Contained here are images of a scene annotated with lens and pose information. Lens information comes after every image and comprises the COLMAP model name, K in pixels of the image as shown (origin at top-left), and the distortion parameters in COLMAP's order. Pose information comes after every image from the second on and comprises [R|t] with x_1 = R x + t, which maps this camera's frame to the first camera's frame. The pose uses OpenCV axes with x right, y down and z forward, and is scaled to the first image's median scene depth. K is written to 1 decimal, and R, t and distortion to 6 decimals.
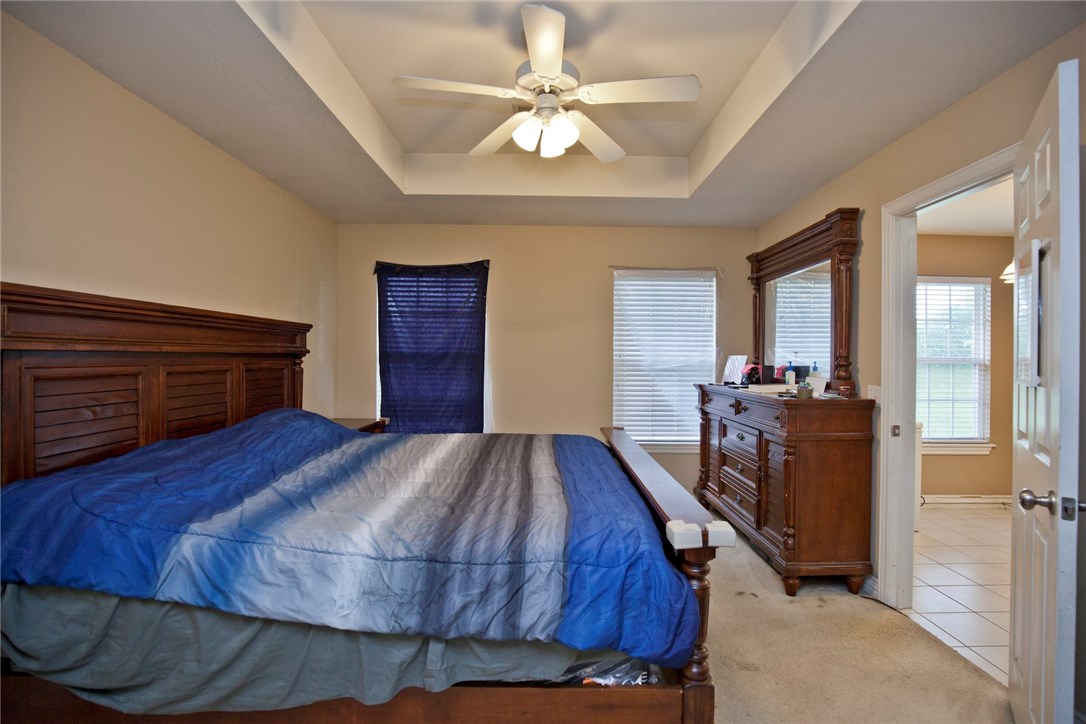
lens RADIAL K [[505.4, 0, 551.5], [0, 505.4, 365.1], [0, 0, 1]] dist [-0.029345, 0.003769]
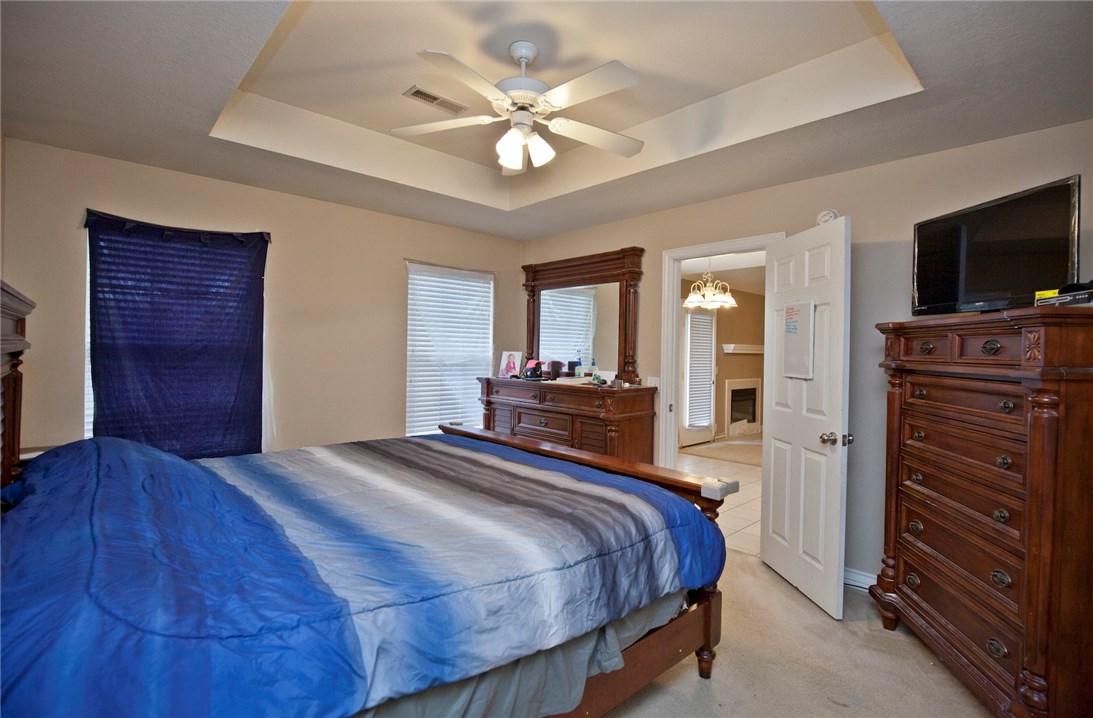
lens RADIAL K [[508.7, 0, 552.4], [0, 508.7, 359.1], [0, 0, 1]] dist [-0.029345, 0.003769]
pose [[0.739795, -0.003960, 0.672821, -0.335385], [-0.004065, 0.999938, 0.010354, -0.014424], [-0.672820, -0.010395, 0.739733, 0.085146]]
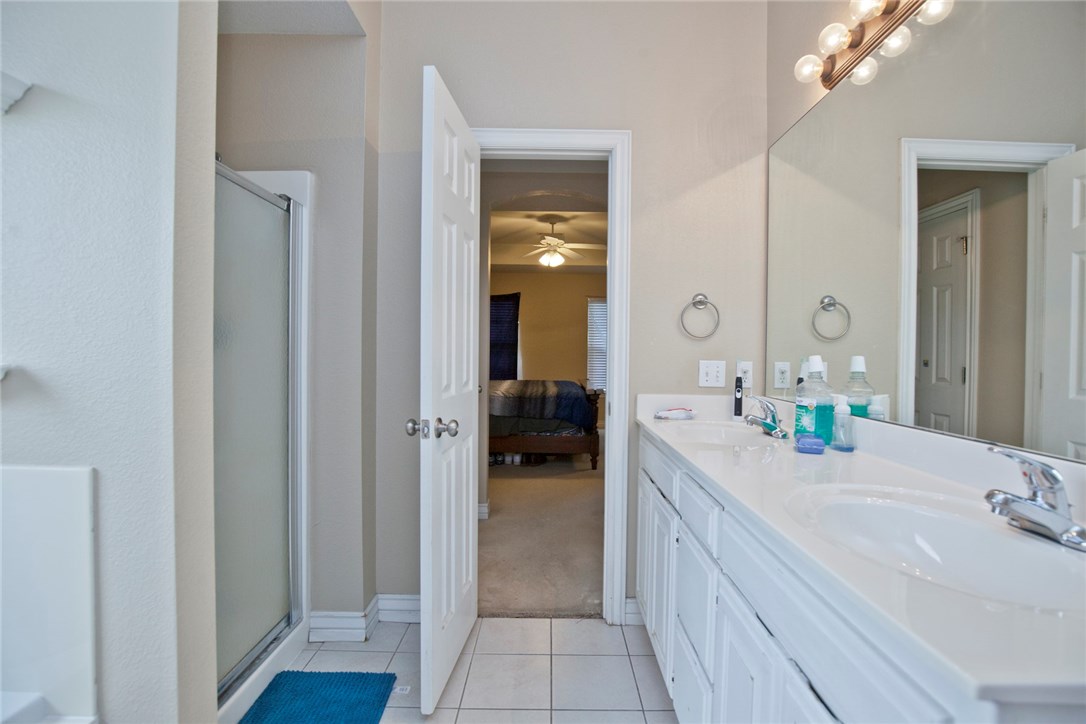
lens RADIAL K [[505.4, 0, 537.9], [0, 505.4, 365.9], [0, 0, 1]] dist [-0.029345, 0.003769]
pose [[0.999420, 0.002858, -0.033921, 0.004429], [-0.002381, 0.999898, 0.014085, 0.034074], [0.033958, -0.013996, 0.999325, -0.852476]]
